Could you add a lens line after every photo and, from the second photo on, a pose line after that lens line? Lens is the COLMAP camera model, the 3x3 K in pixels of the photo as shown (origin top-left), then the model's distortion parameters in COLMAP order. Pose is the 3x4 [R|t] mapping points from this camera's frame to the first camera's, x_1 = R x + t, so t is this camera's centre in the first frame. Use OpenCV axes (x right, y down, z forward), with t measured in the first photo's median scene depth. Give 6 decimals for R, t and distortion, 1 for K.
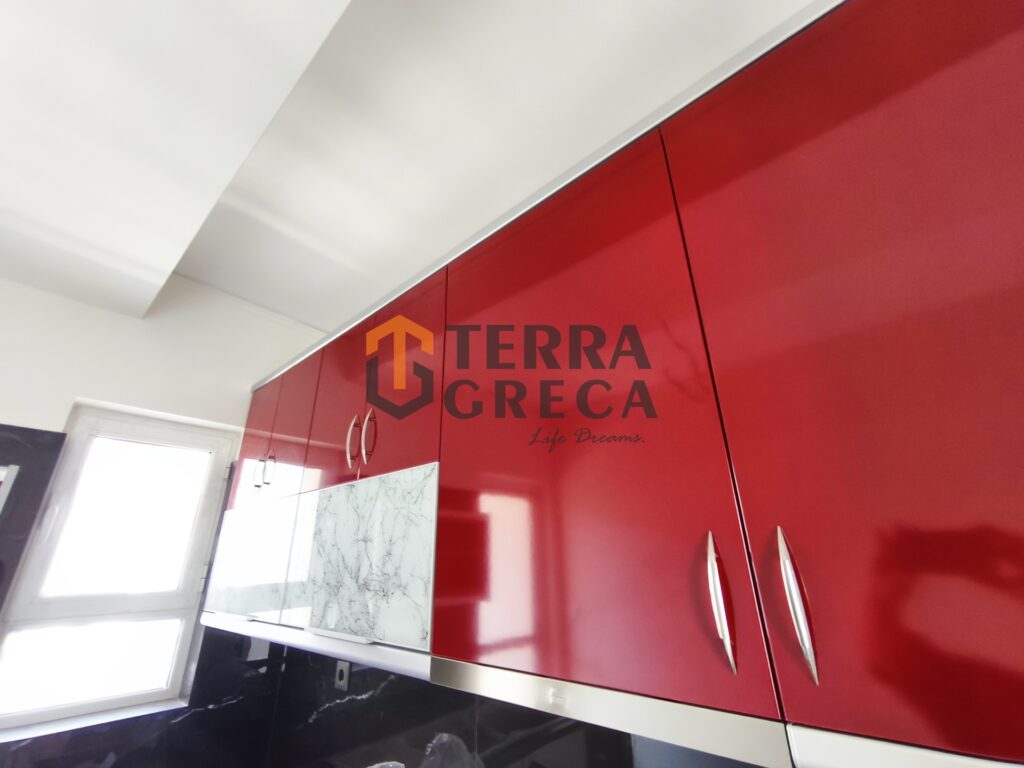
lens RADIAL K [[426.1, 0, 509.0], [0, 426.1, 383.7], [0, 0, 1]] dist [-0.003732, 0.000195]
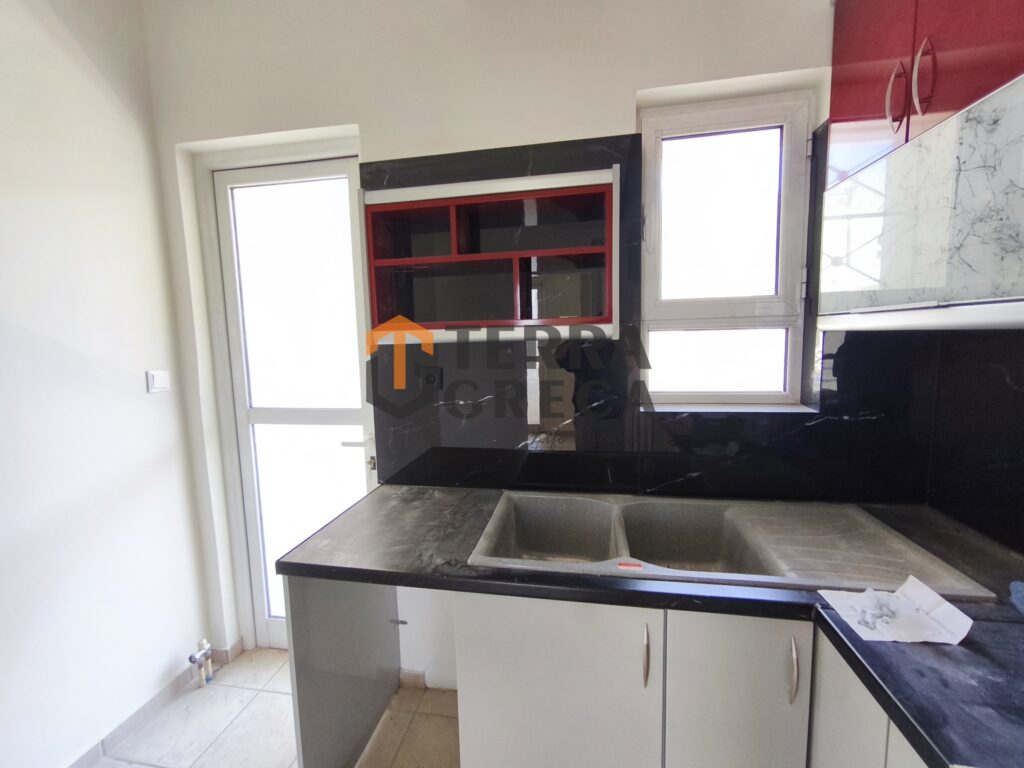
lens RADIAL K [[425.3, 0, 510.4], [0, 425.3, 377.4], [0, 0, 1]] dist [-0.006546, -0.000181]
pose [[0.514658, 0.088708, -0.852794, -0.374160], [0.344004, 0.889702, 0.300152, 0.225599], [0.785359, -0.447840, 0.427377, 0.157570]]
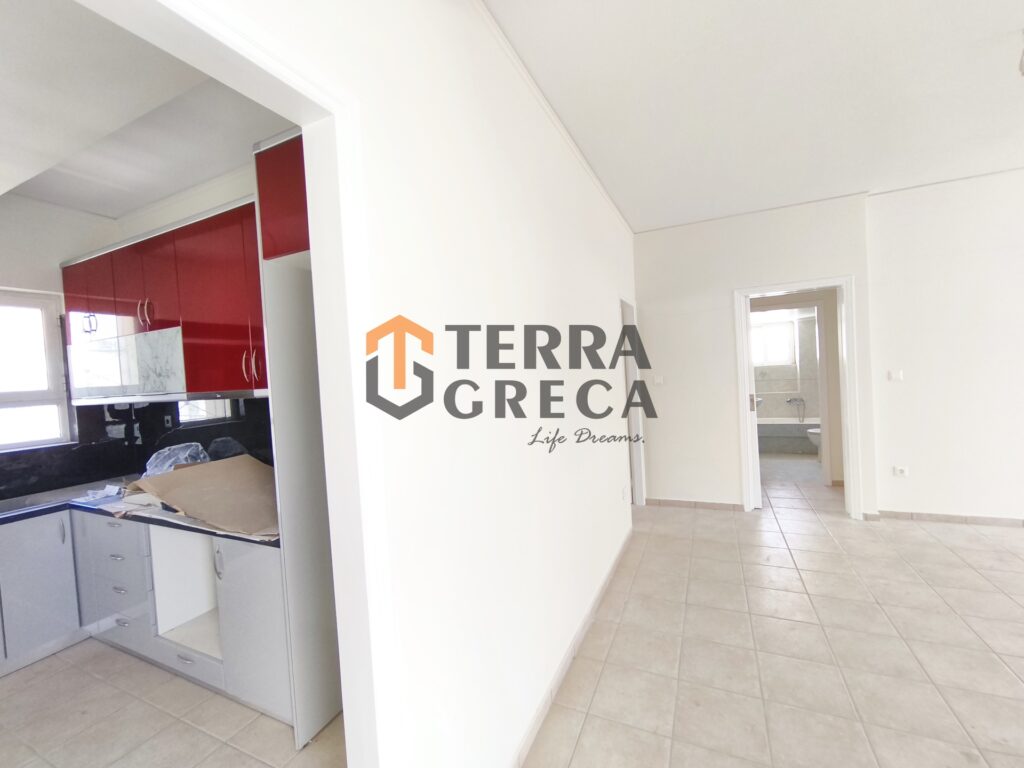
lens RADIAL K [[426.1, 0, 509.0], [0, 426.1, 383.7], [0, 0, 1]] dist [-0.003732, 0.000195]
pose [[0.958768, -0.047514, 0.280191, 0.655459], [-0.068076, 0.918821, 0.388758, -0.413344], [-0.275917, -0.391803, 0.877702, -1.254052]]
